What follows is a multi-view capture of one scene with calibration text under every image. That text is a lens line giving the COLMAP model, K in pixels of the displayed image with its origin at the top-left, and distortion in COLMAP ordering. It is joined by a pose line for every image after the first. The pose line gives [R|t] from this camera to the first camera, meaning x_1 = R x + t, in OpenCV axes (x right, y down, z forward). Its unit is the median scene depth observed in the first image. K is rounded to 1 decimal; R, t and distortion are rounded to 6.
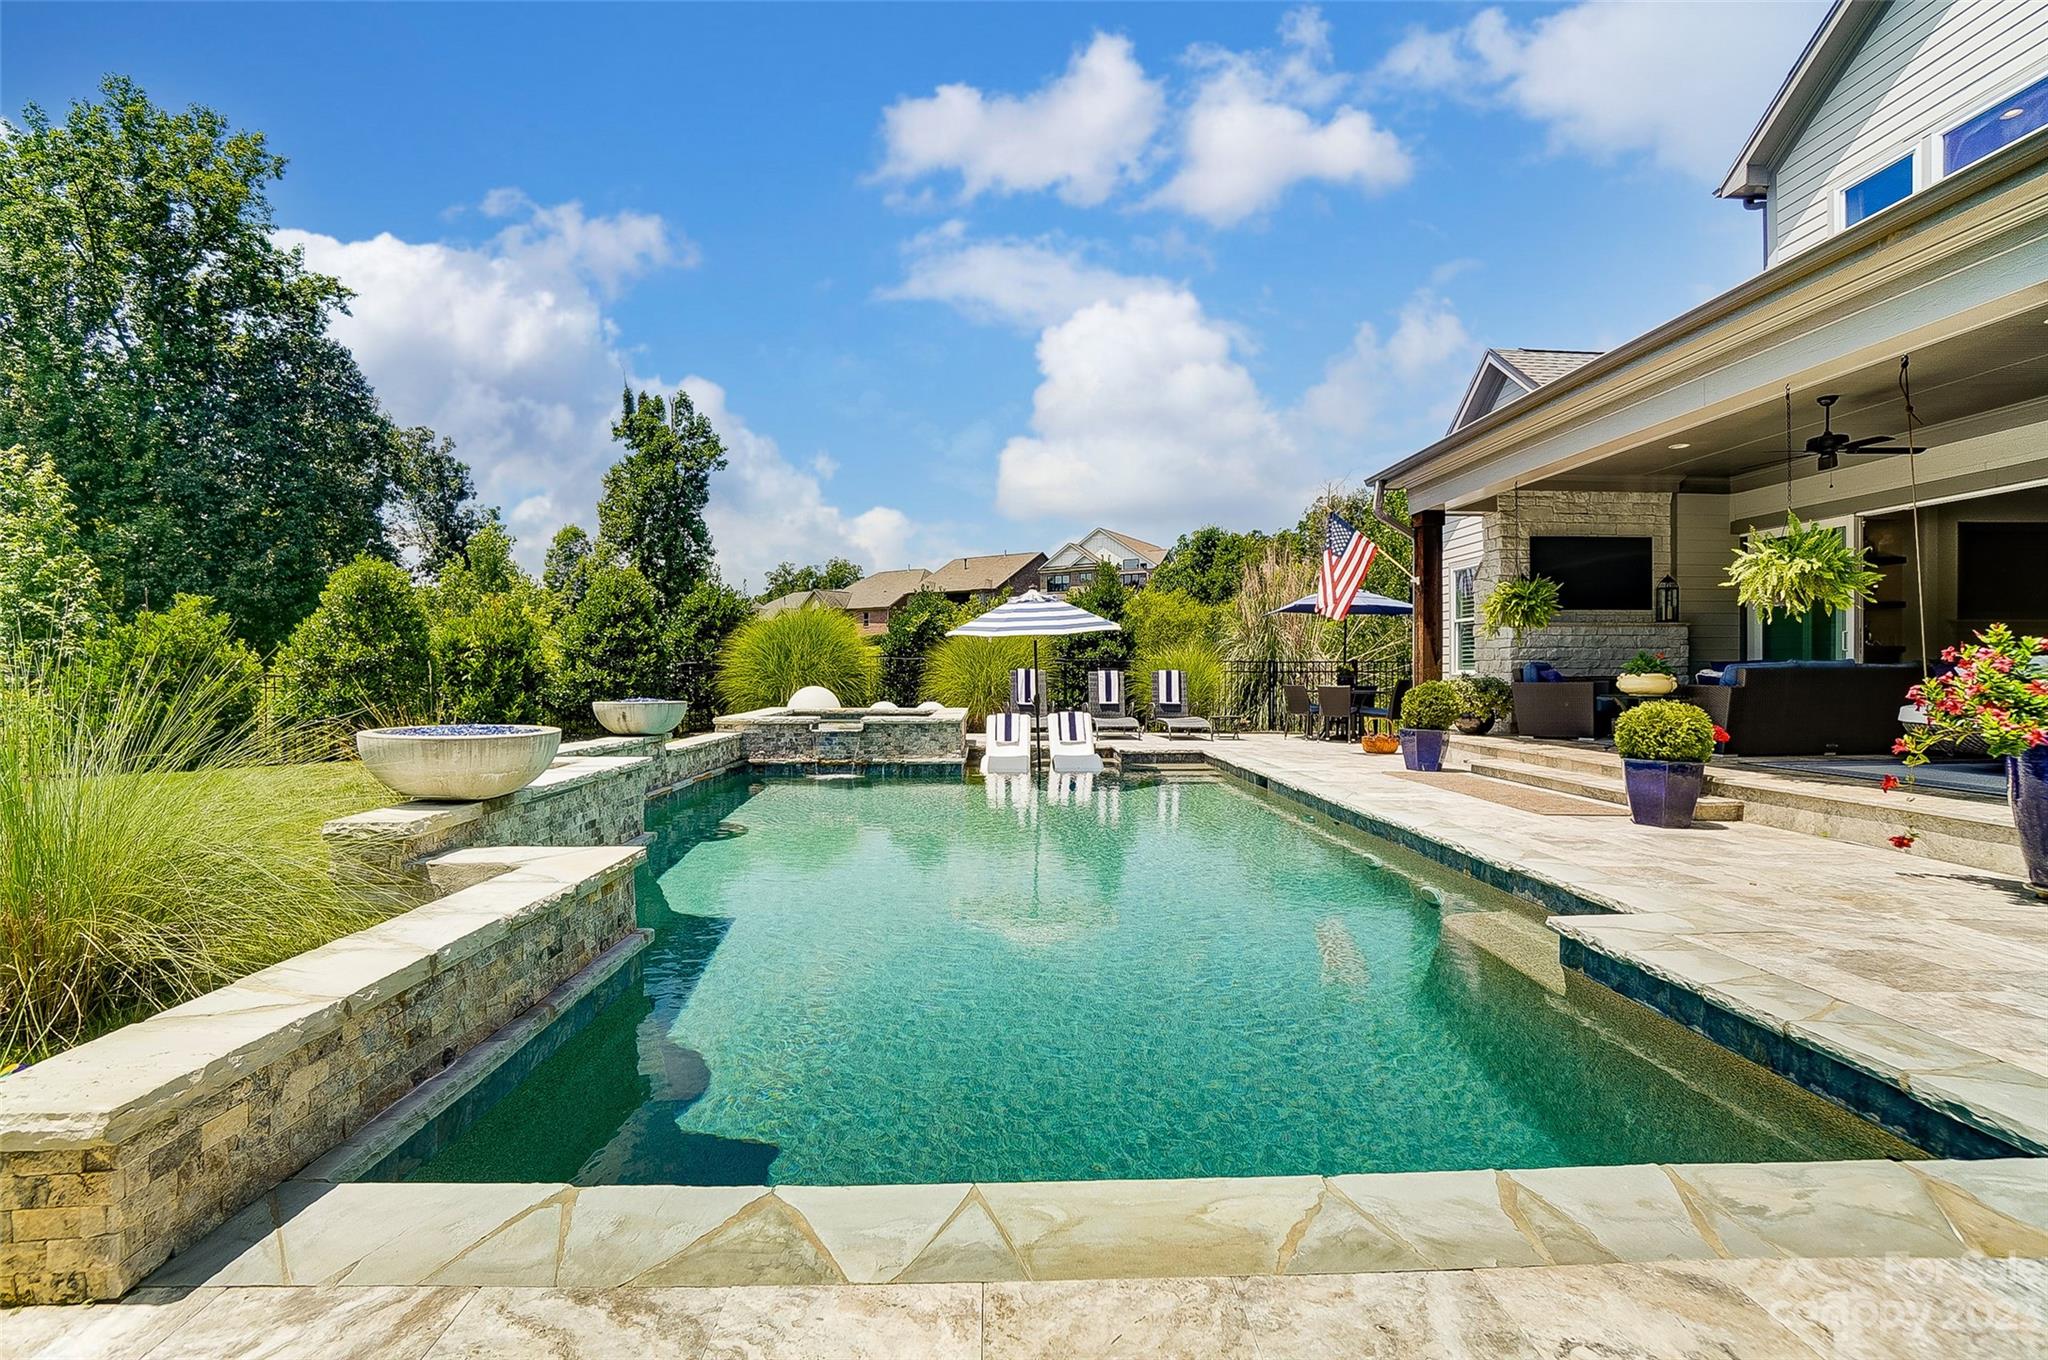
lens RADIAL K [[915.8, 0, 1012.5], [0, 915.8, 671.7], [0, 0, 1]] dist [-0.064017, 0.022306]
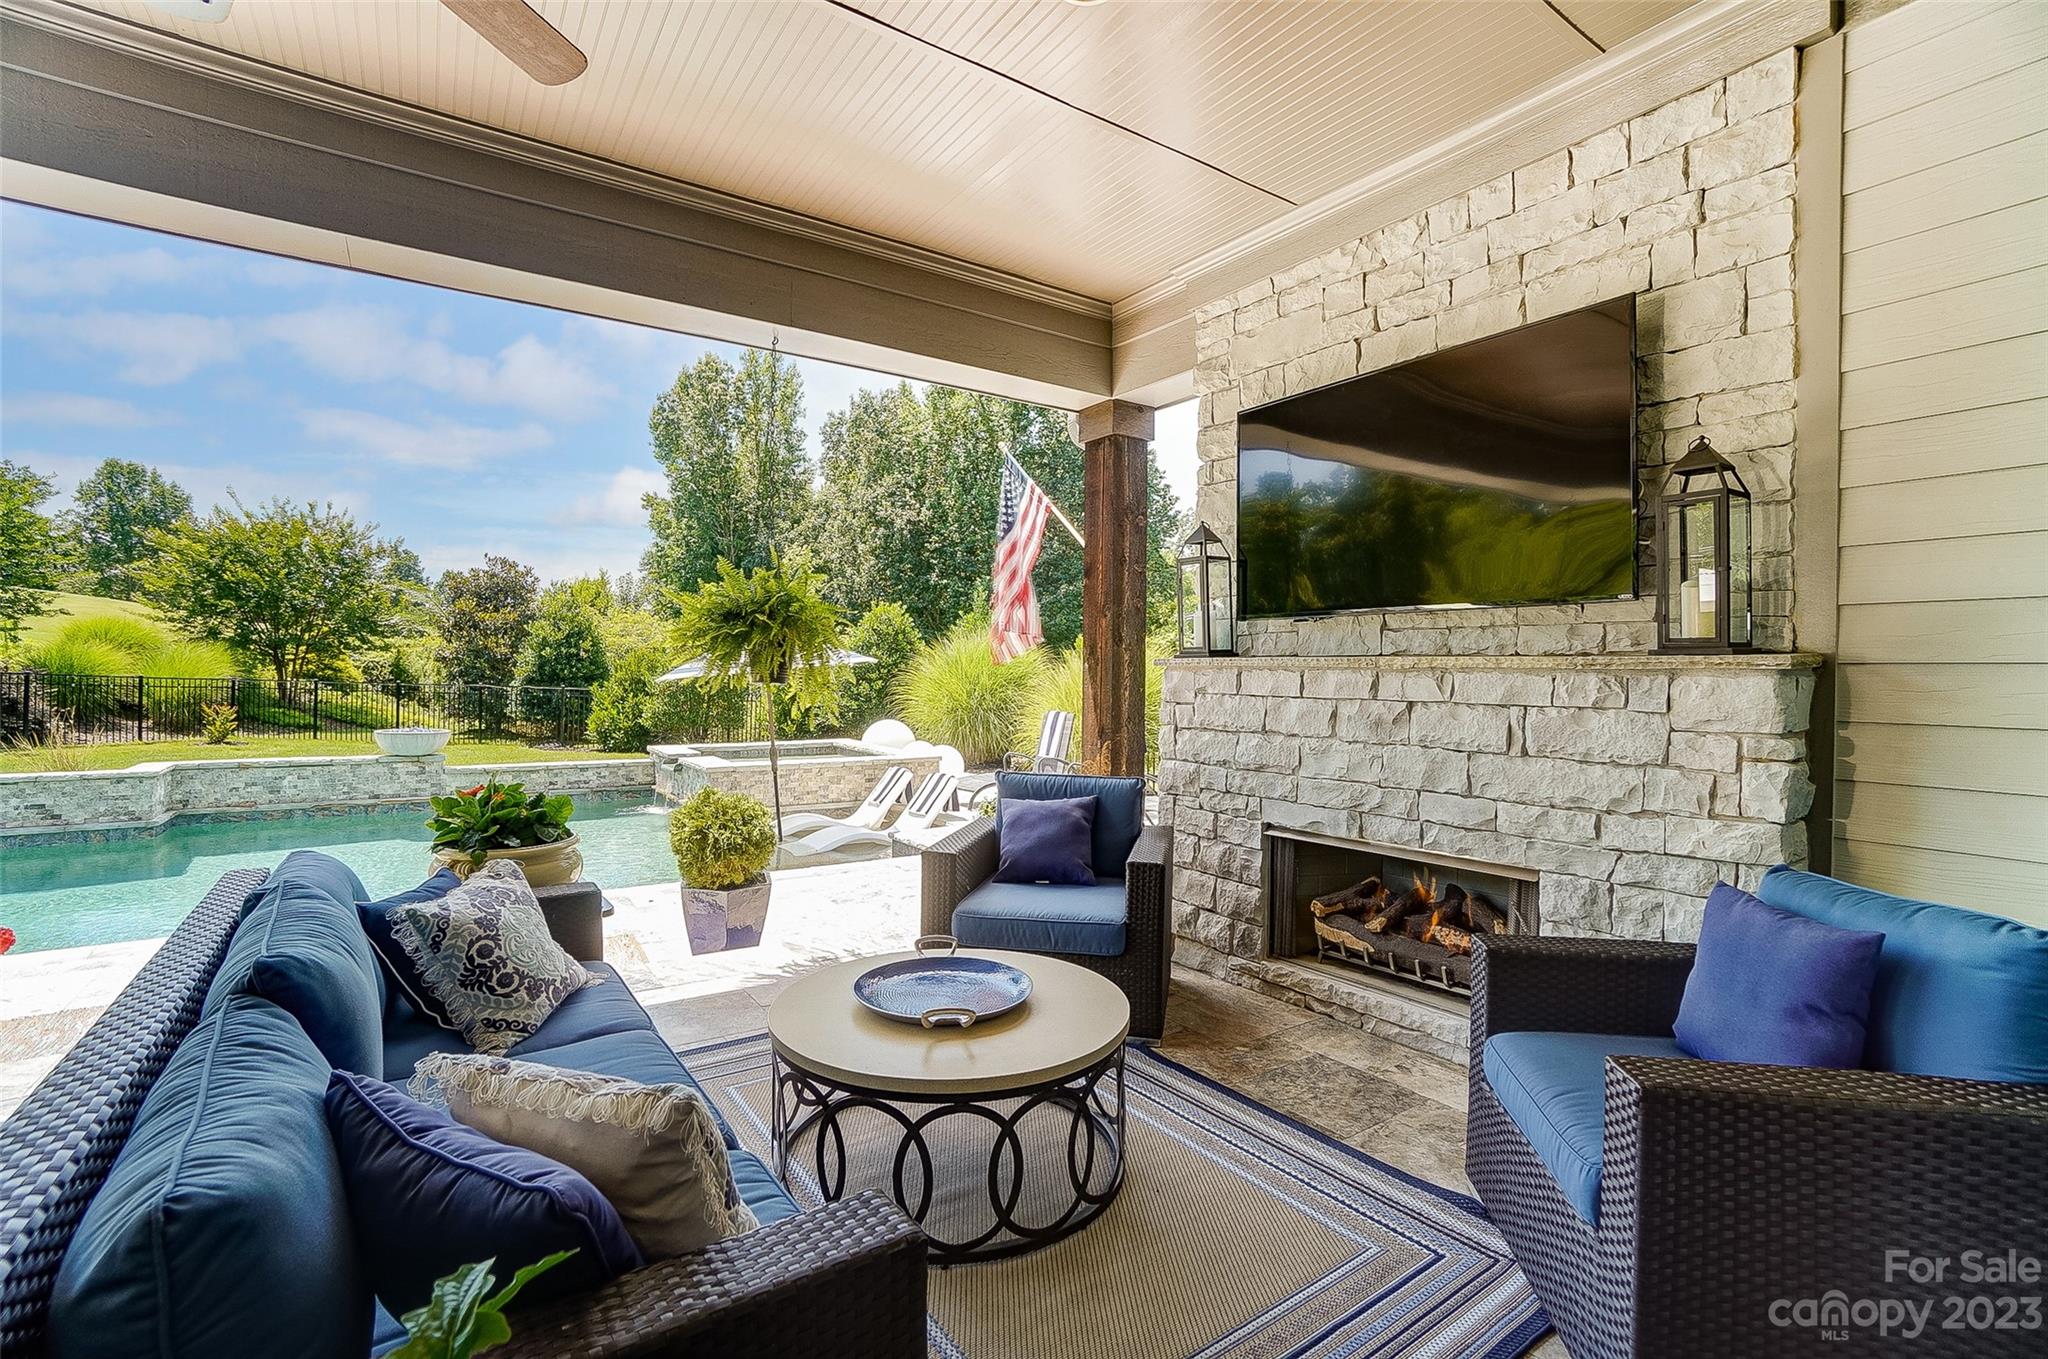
lens RADIAL K [[904.5, 0, 1011.0], [0, 904.5, 672.7], [0, 0, 1]] dist [-0.061864, 0.022109]
pose [[0.537352, 0.010600, -0.843291, 0.636407], [-0.013218, 0.999904, 0.004145, -0.037898], [0.843254, 0.008919, 0.537441, 0.567540]]
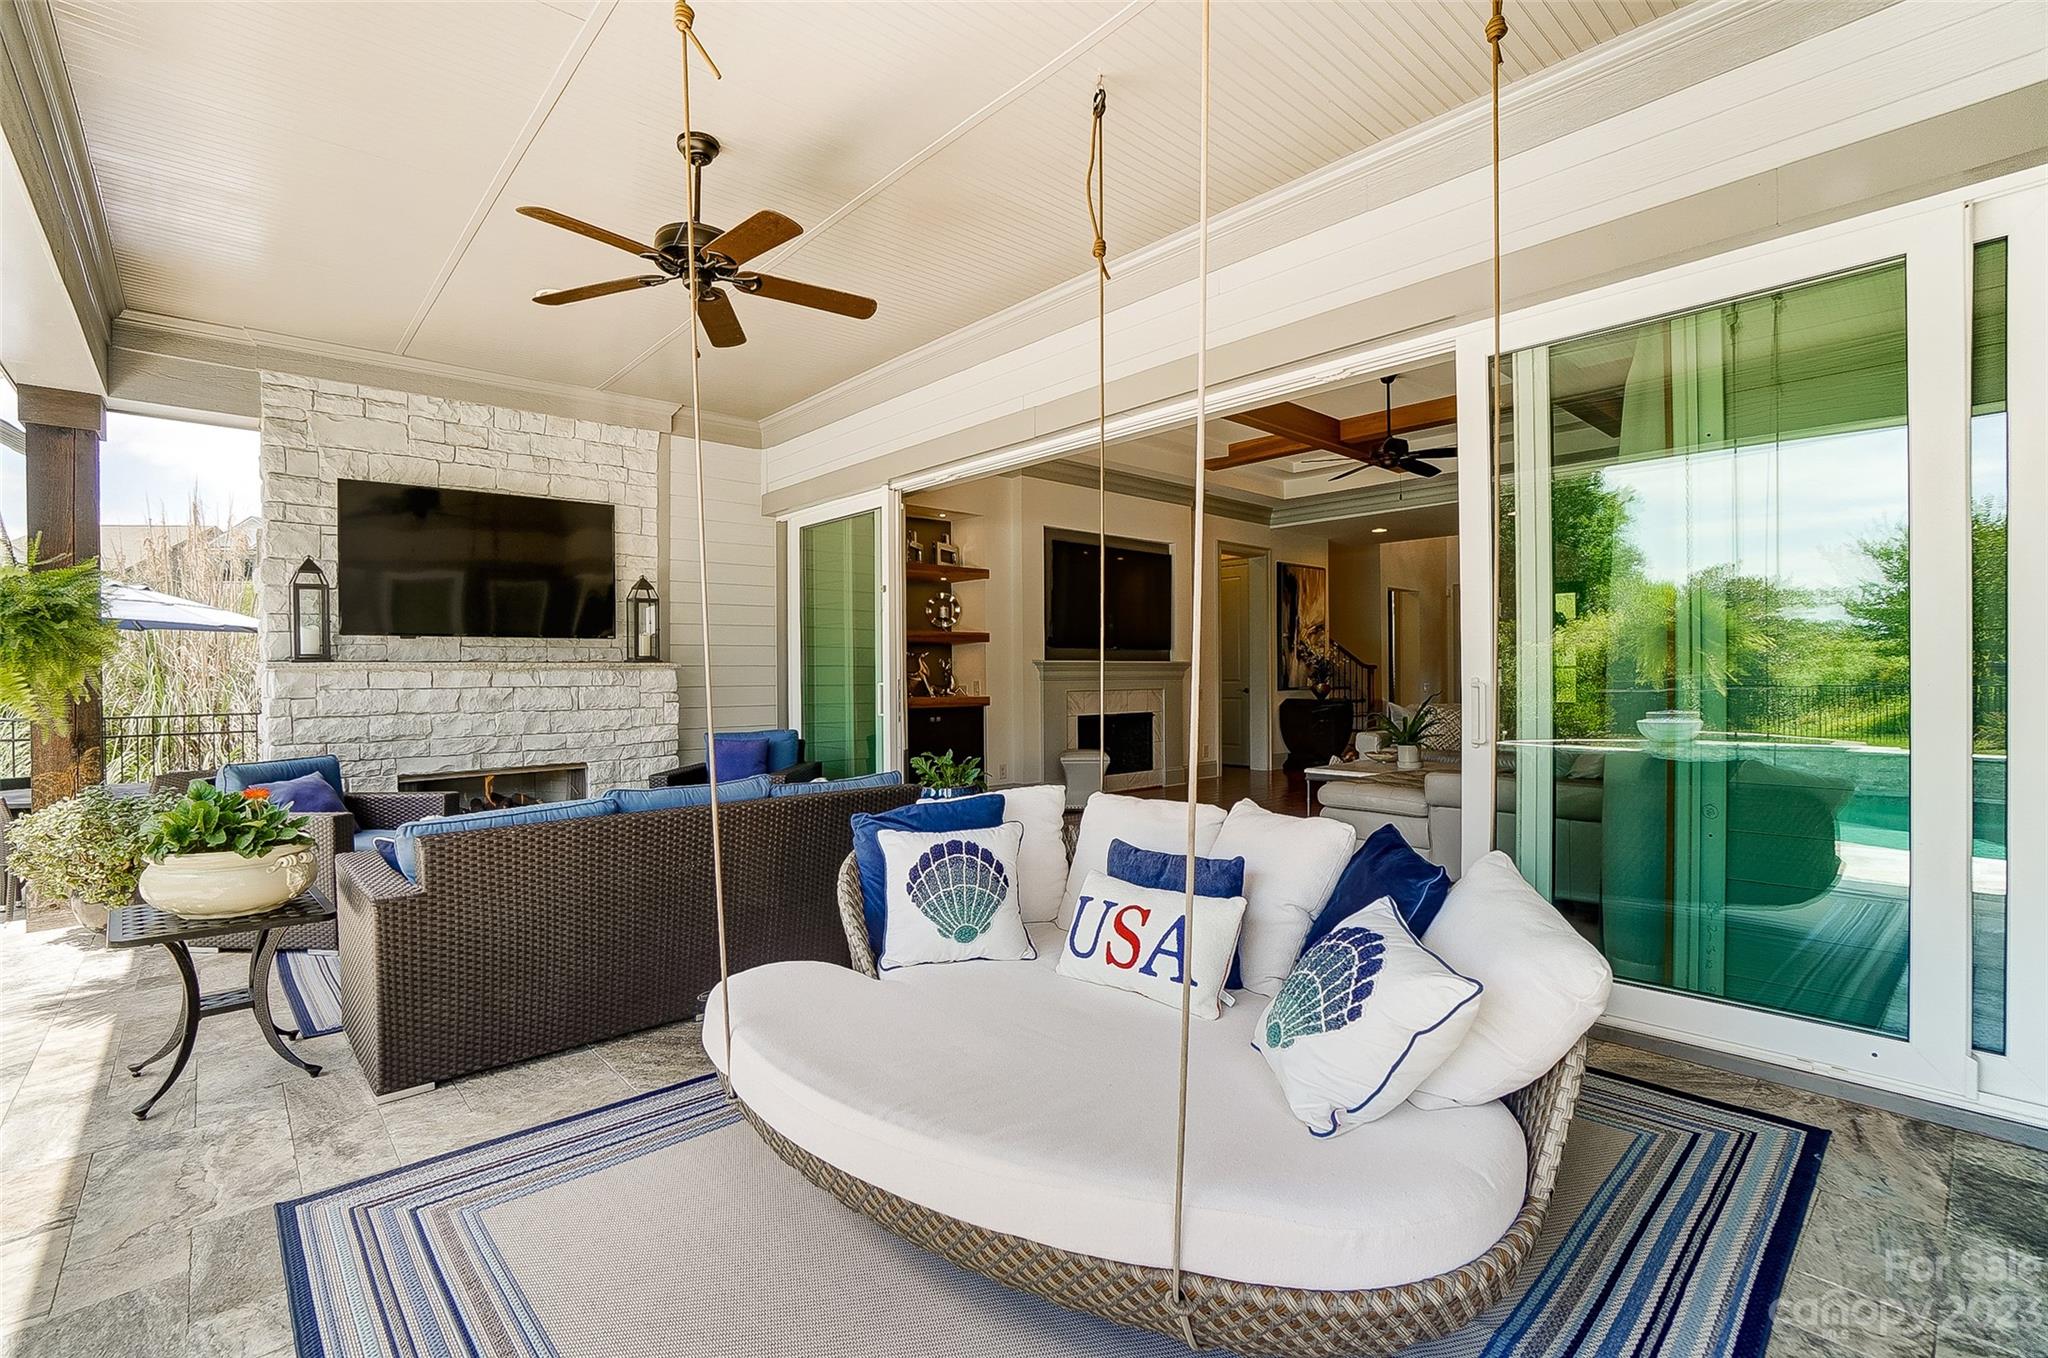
lens RADIAL K [[929.7, 0, 1008.4], [0, 929.7, 689.1], [0, 0, 1]] dist [-0.063048, 0.024401]
pose [[0.770154, -0.014342, 0.637696, 0.419090], [0.005607, 0.999861, 0.015715, -0.035629], [-0.637833, -0.008528, 0.770127, 0.317045]]
